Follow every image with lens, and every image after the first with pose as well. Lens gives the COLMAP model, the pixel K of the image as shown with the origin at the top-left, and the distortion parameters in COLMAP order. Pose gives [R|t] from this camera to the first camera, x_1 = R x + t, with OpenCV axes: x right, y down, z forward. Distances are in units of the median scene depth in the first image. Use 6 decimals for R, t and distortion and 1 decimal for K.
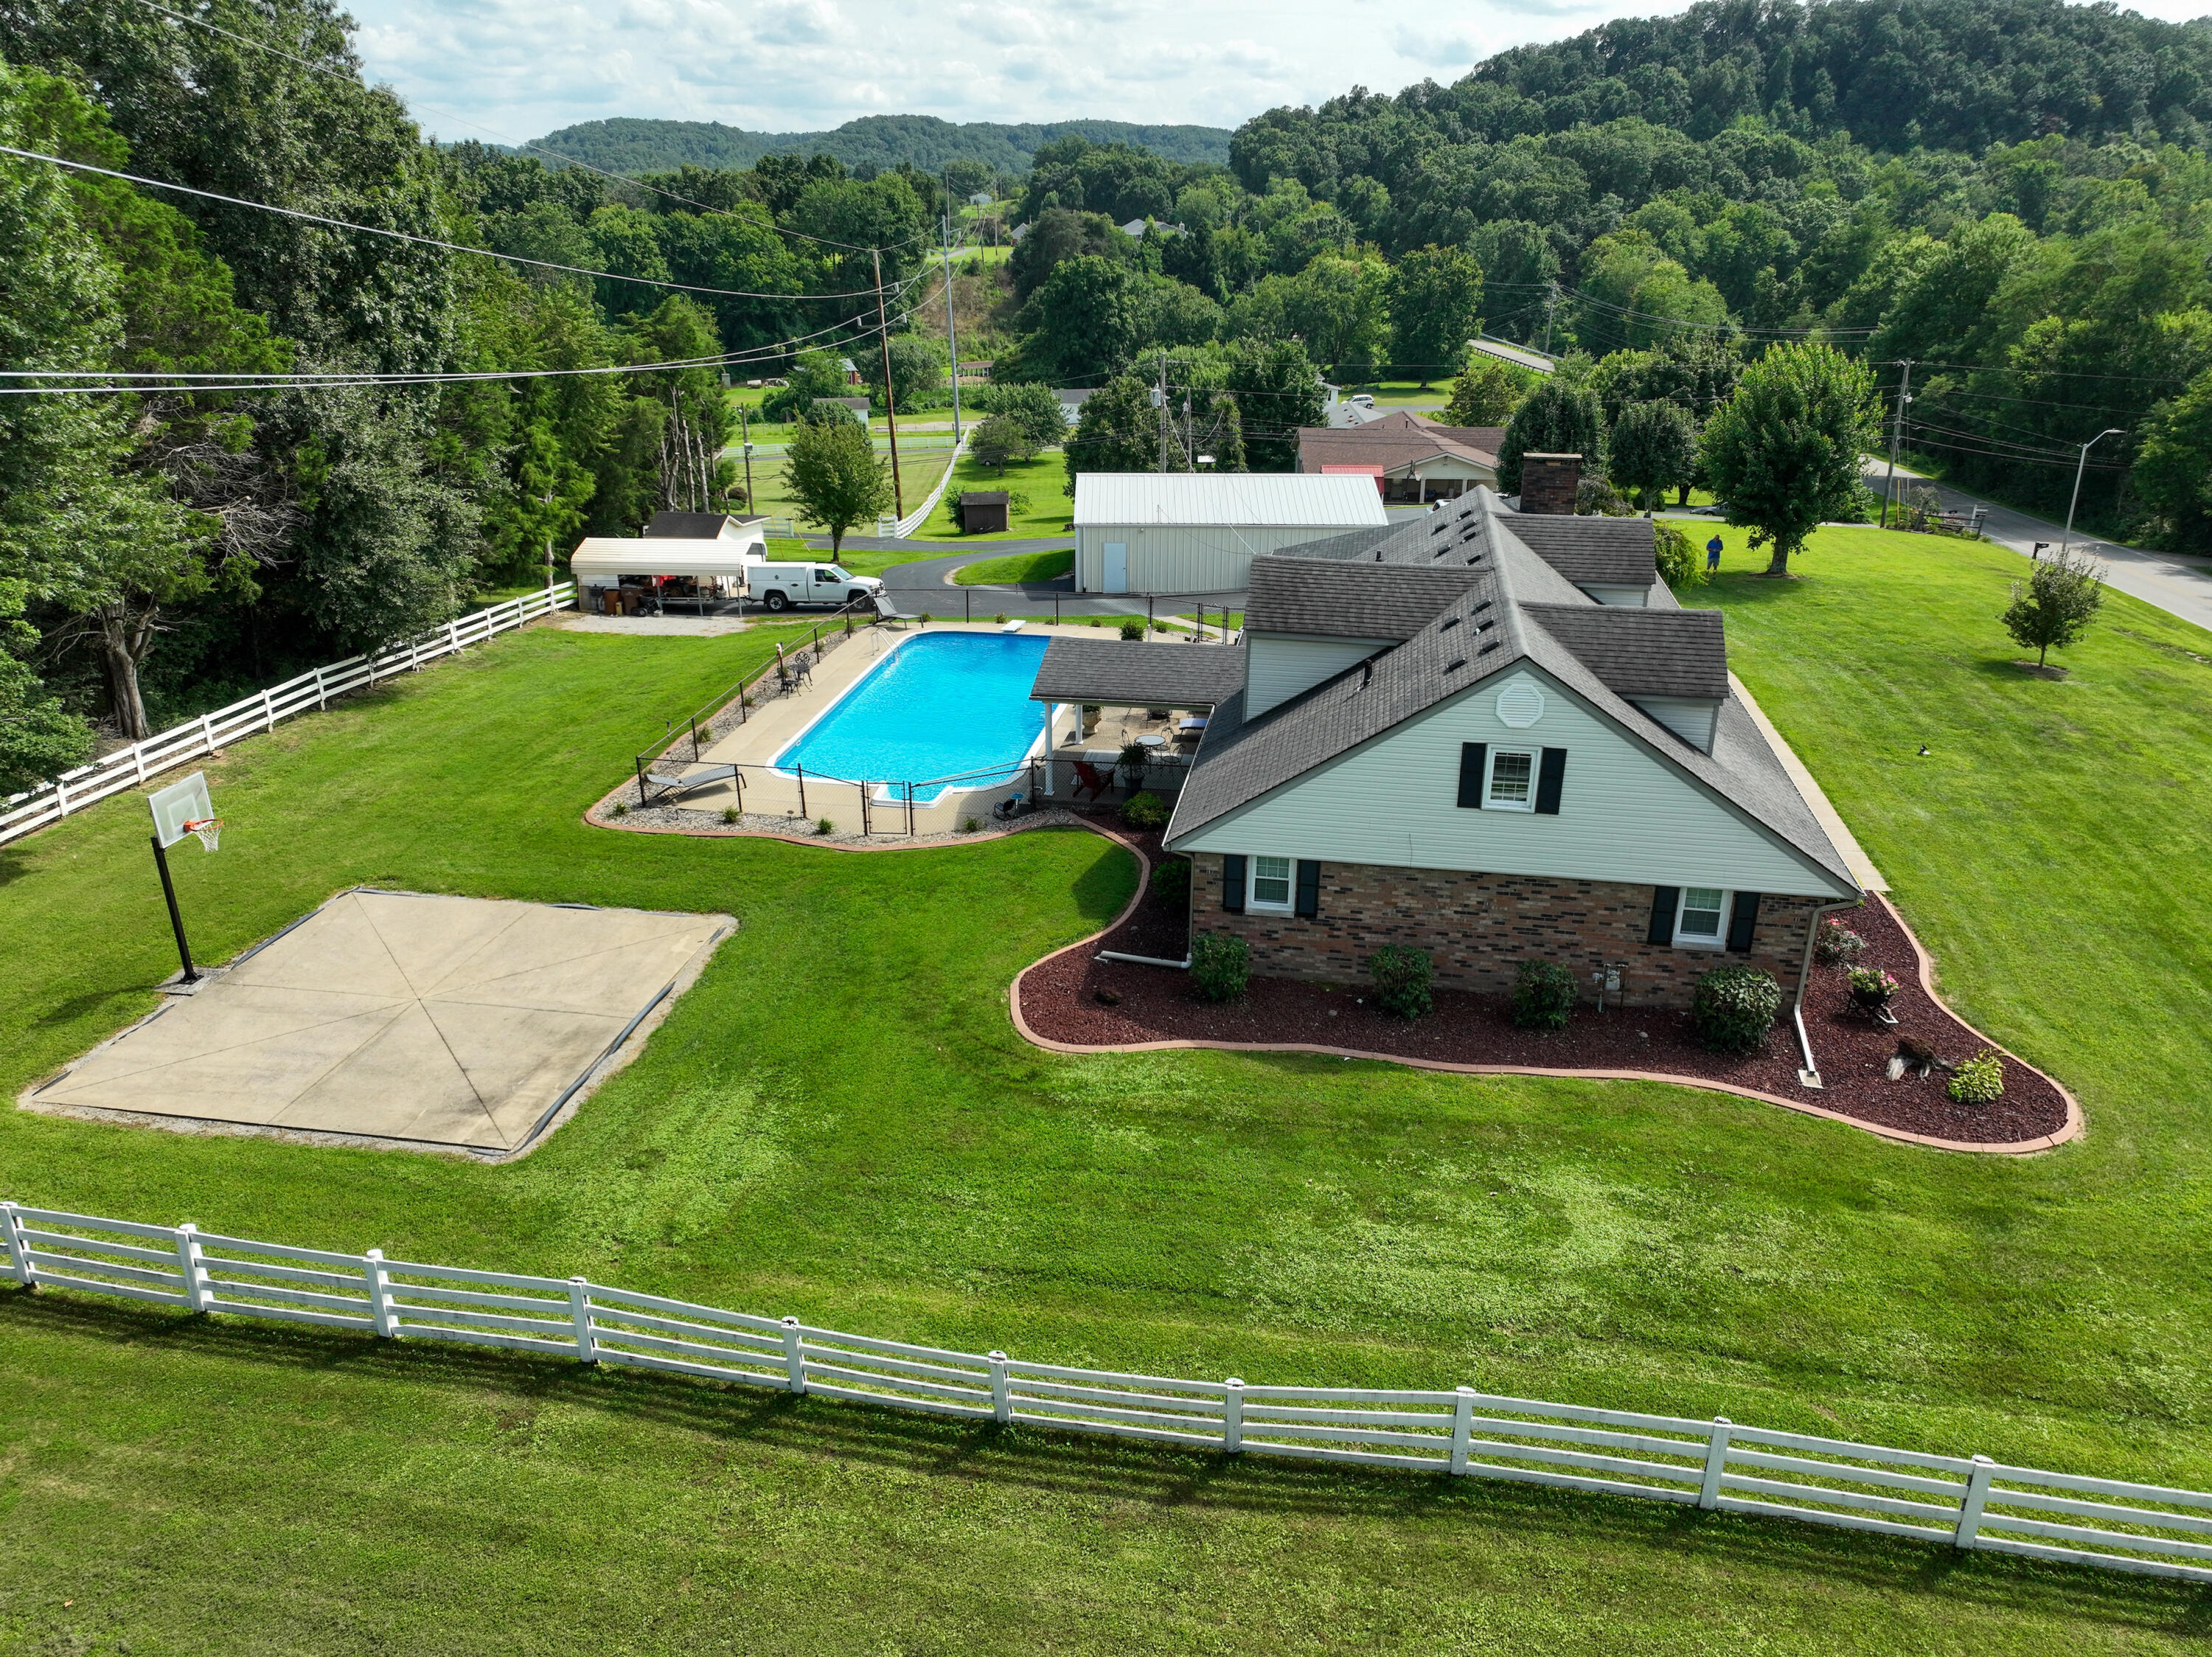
lens RADIAL K [[1552.3, 0, 1120.6], [0, 1552.3, 824.3], [0, 0, 1]] dist [0.003474, 0.013740]
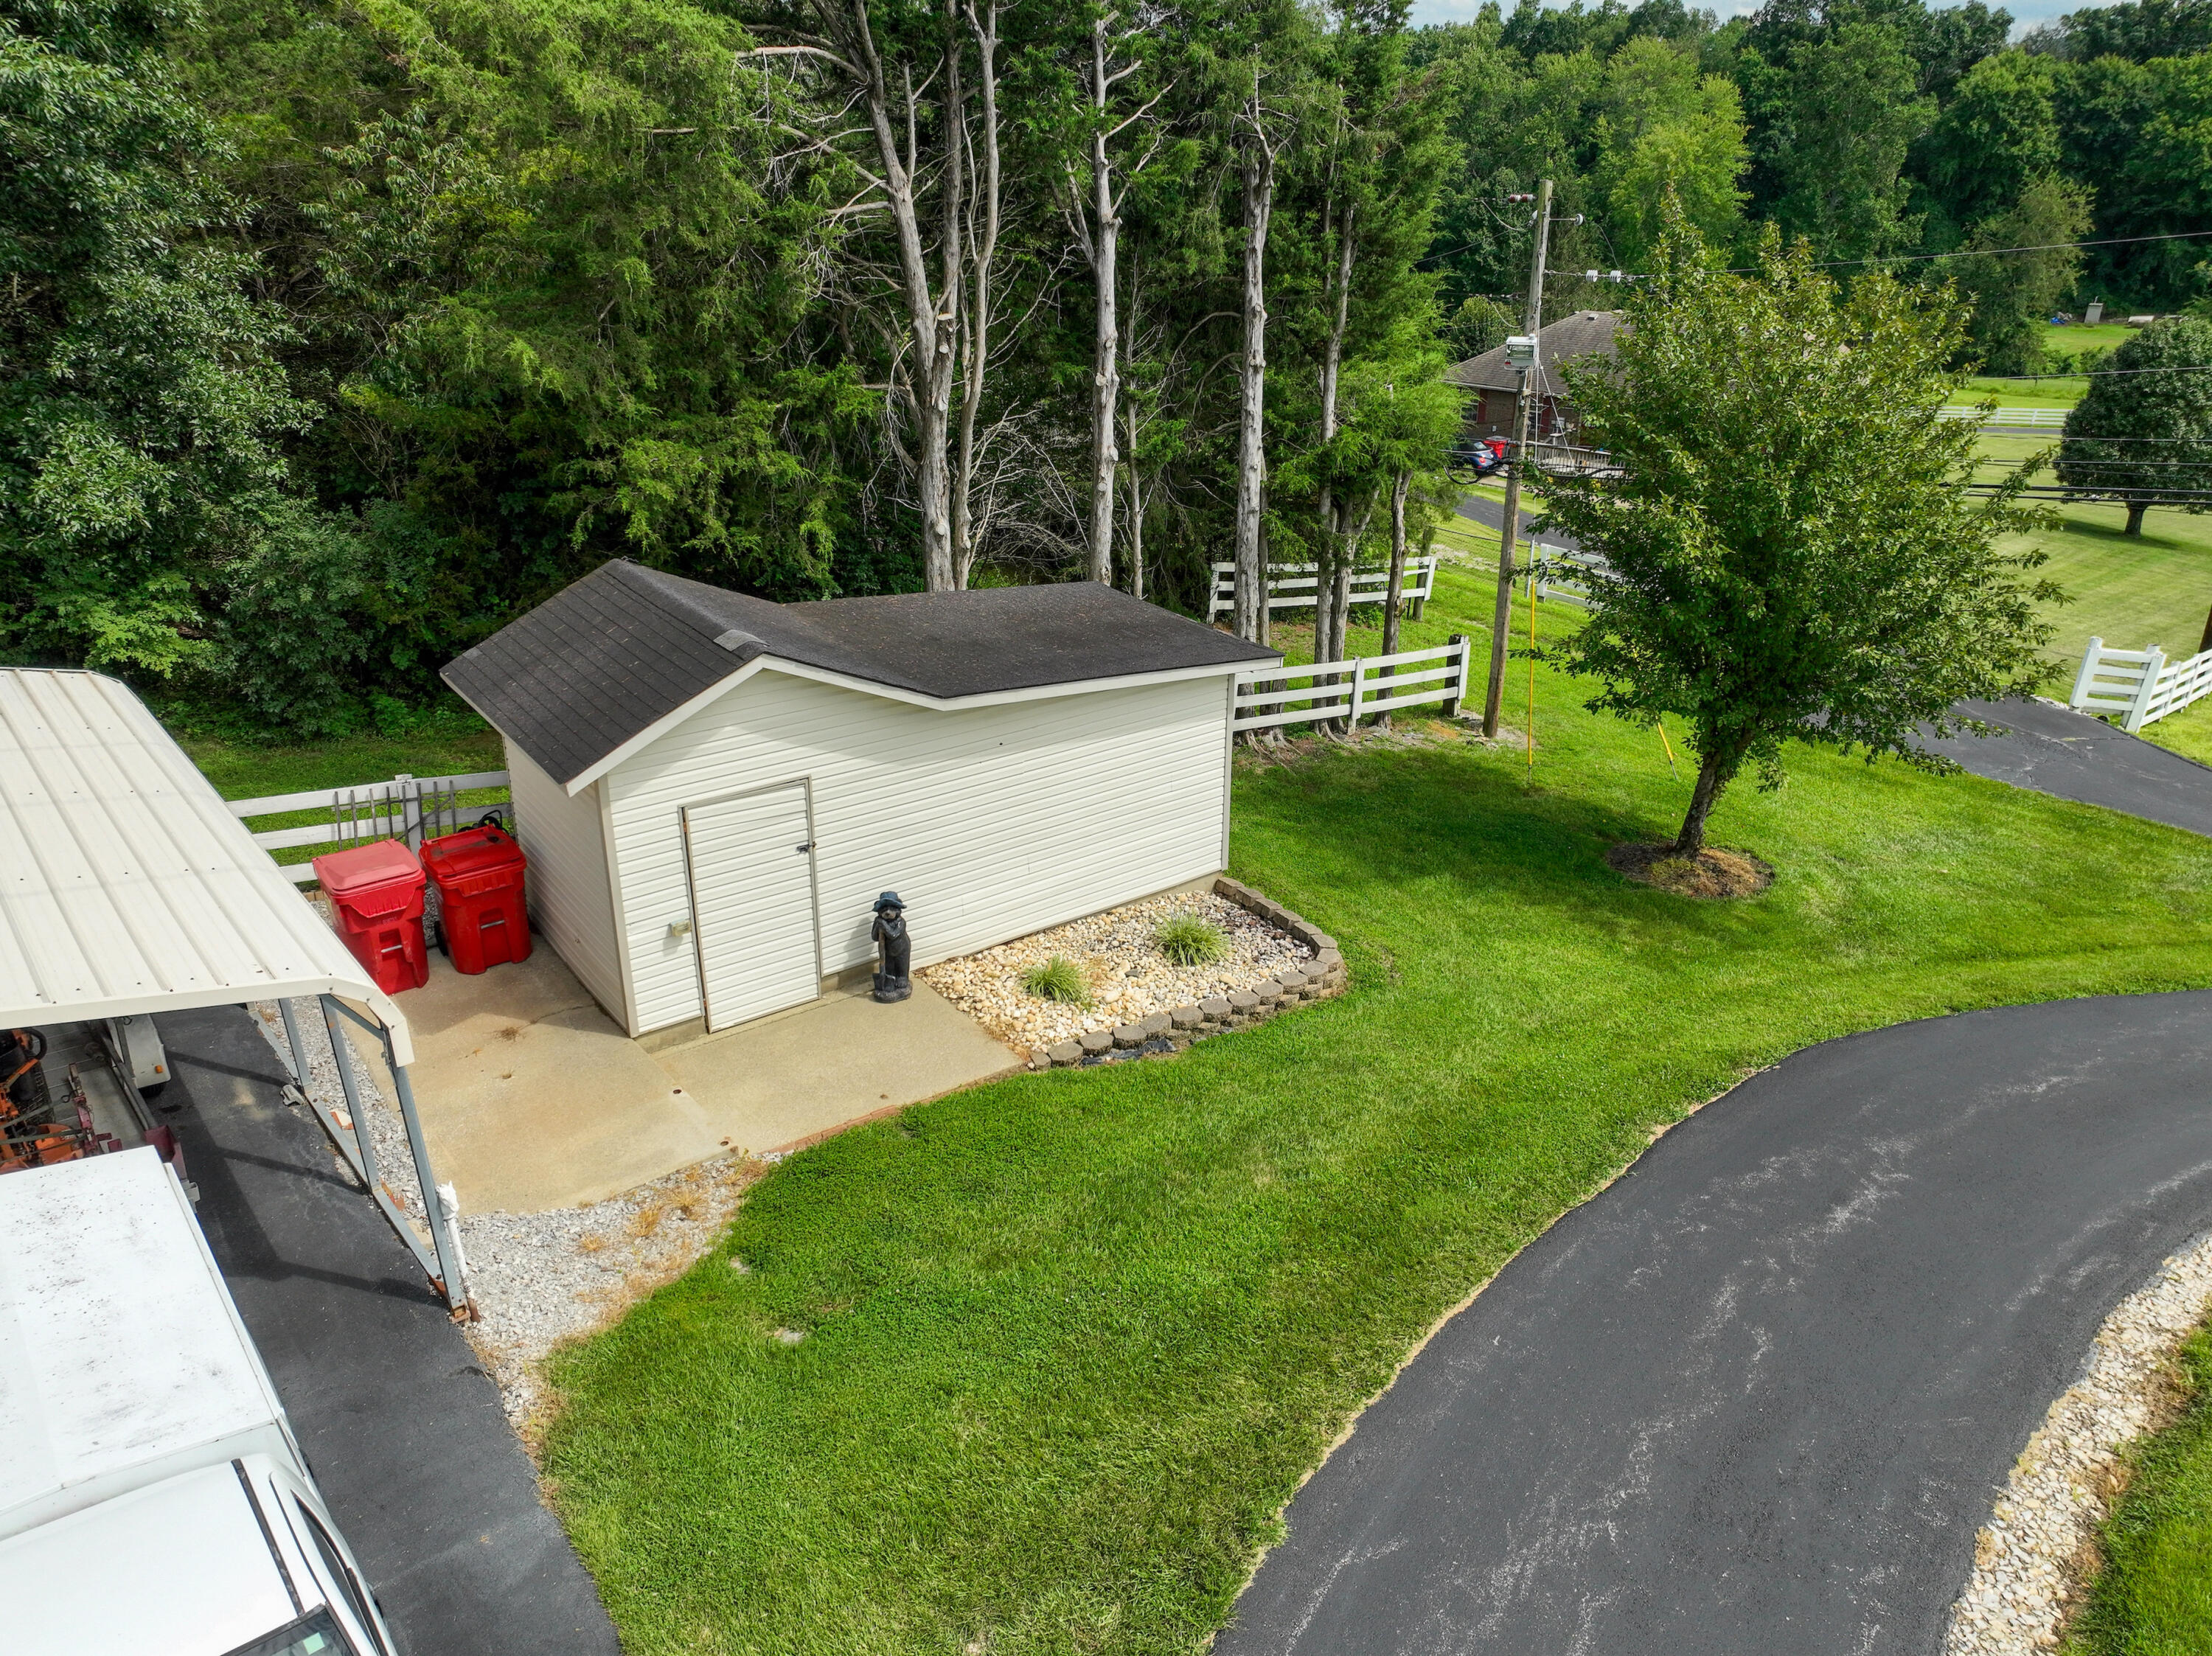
lens RADIAL K [[1552.2, 0, 1106.5], [0, 1552.2, 825.4], [0, 0, 1]] dist [0.003474, 0.013740]
pose [[0.680508, 0.296882, -0.669903, -0.100108], [-0.271491, 0.951331, 0.145814, -0.219108], [0.680589, 0.082645, 0.727989, 0.904995]]
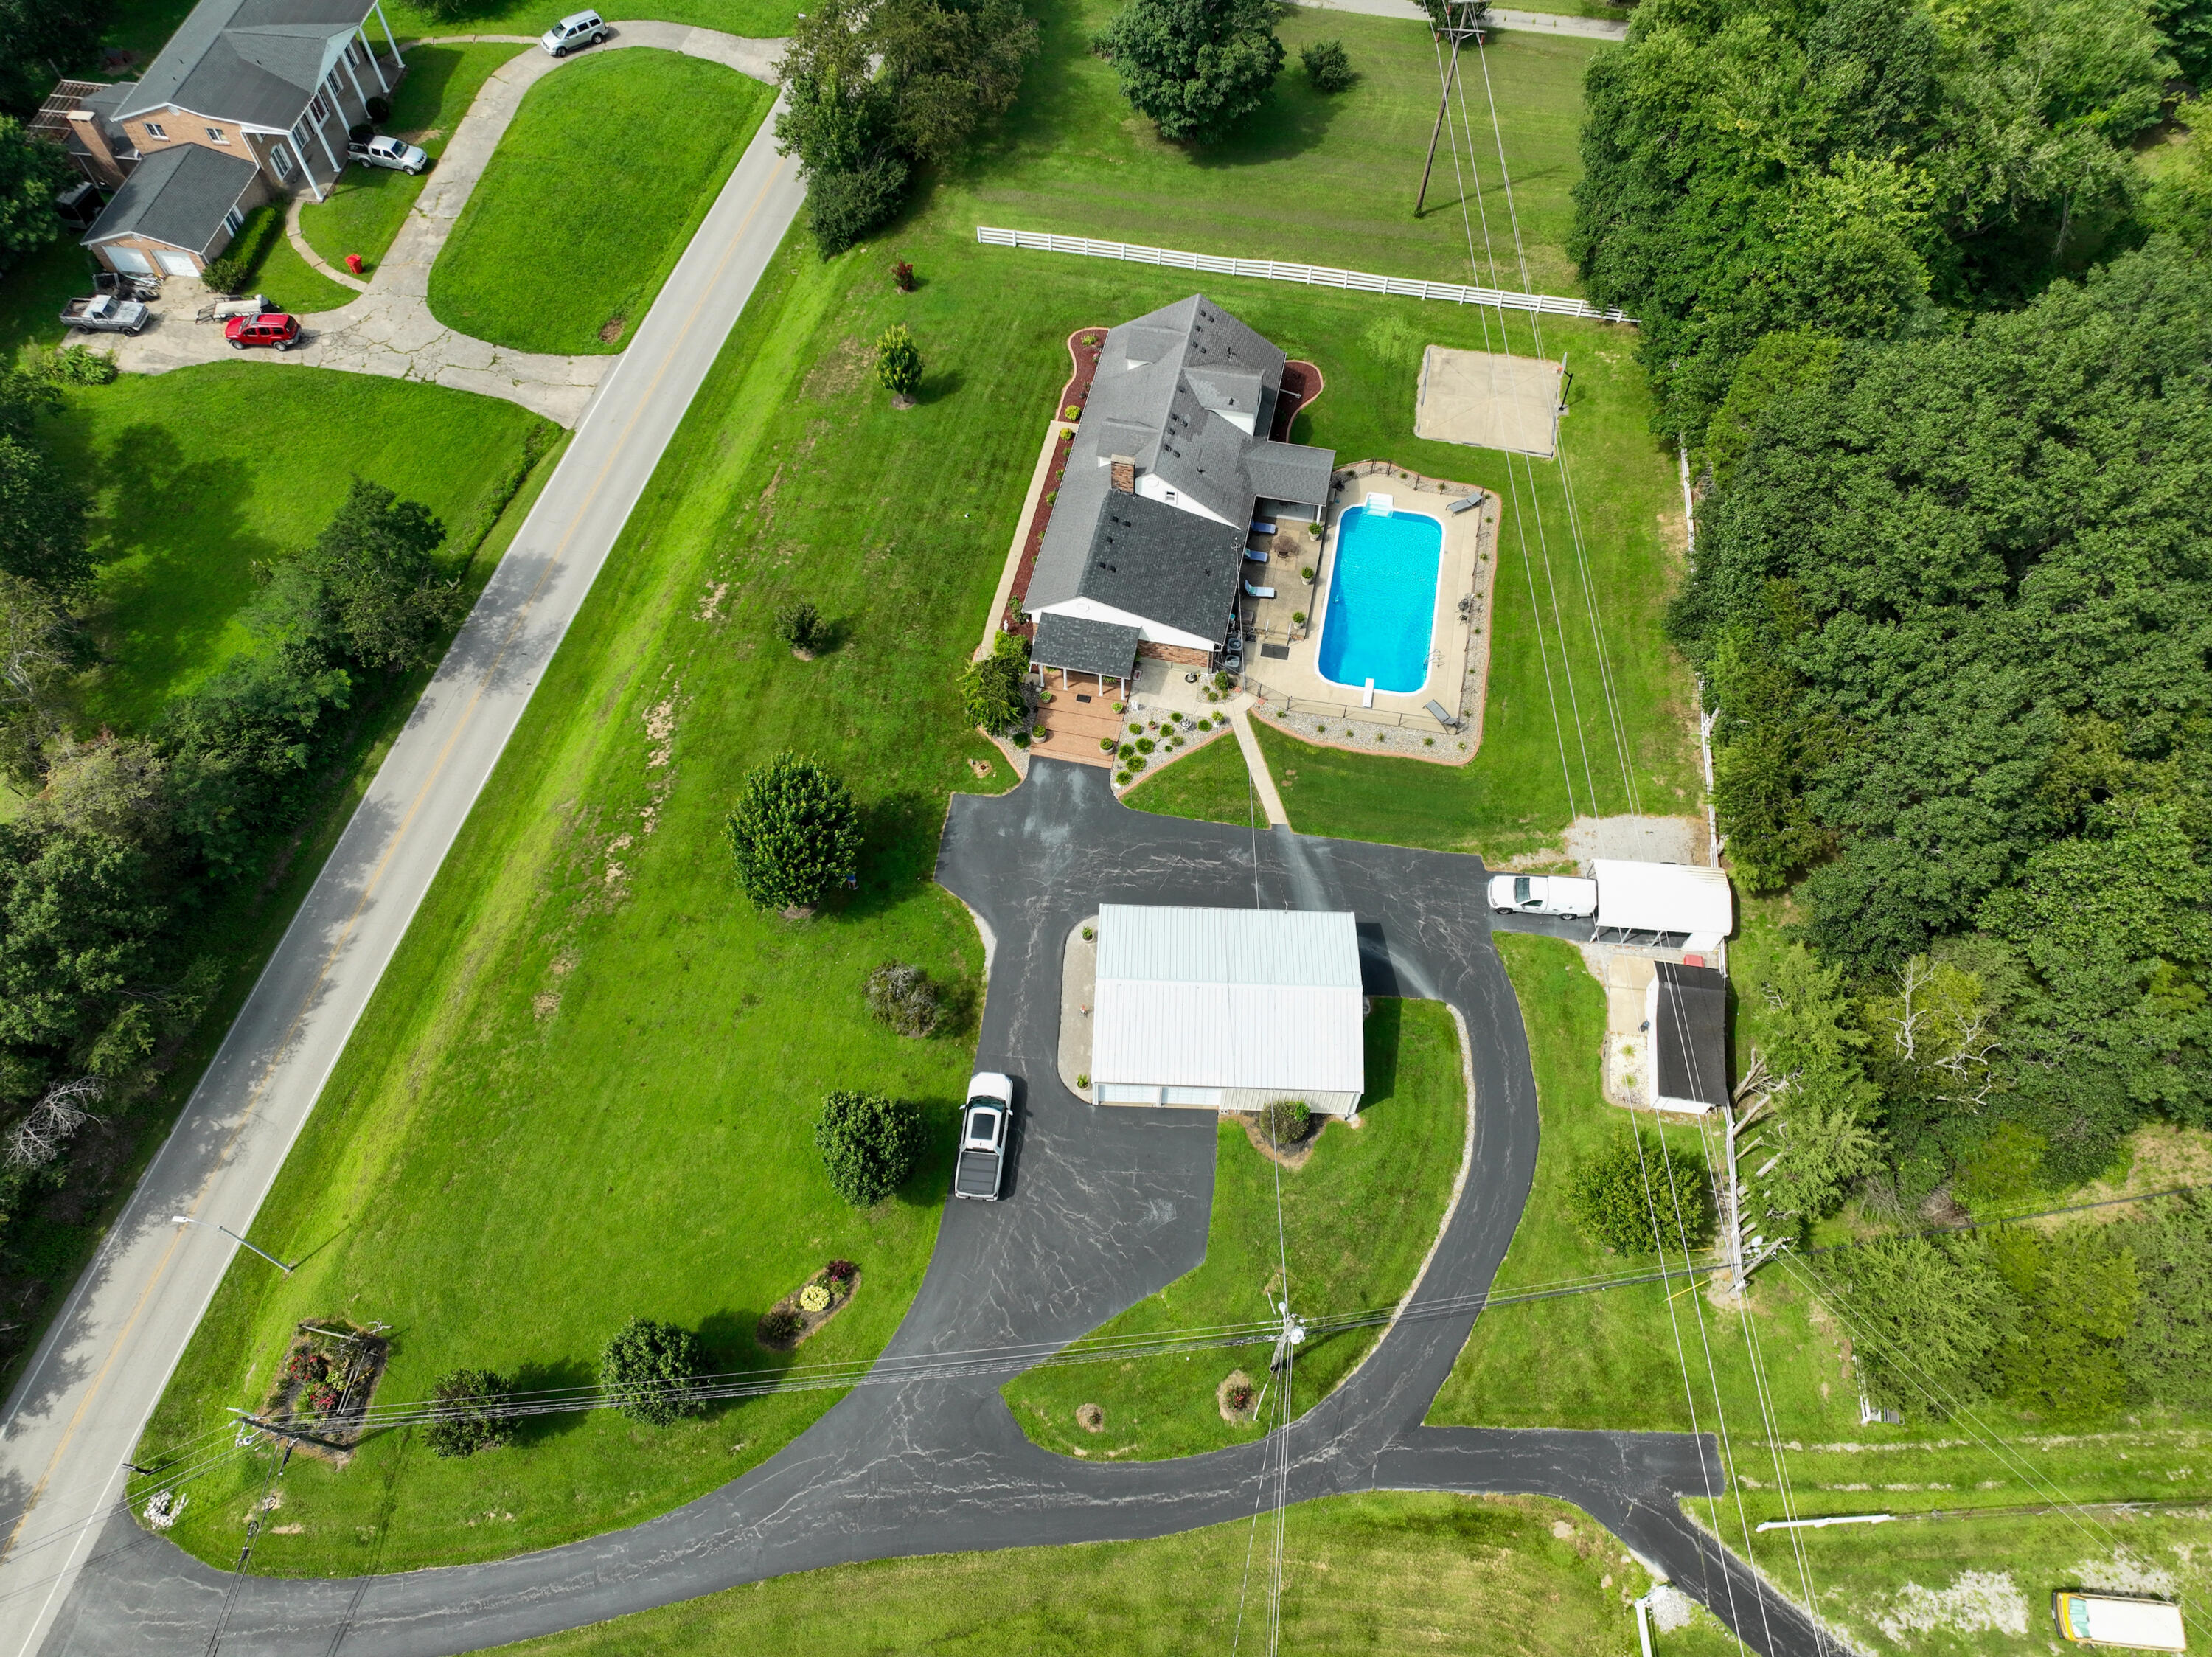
lens RADIAL K [[1552.3, 0, 1116.8], [0, 1552.3, 825.7], [0, 0, 1]] dist [0.003474, 0.013740]
pose [[-0.999463, -0.030112, 0.012918, 0.139015], [0.007305, 0.179569, 0.983718, -1.365274], [-0.031941, 0.983284, -0.179253, 1.112310]]
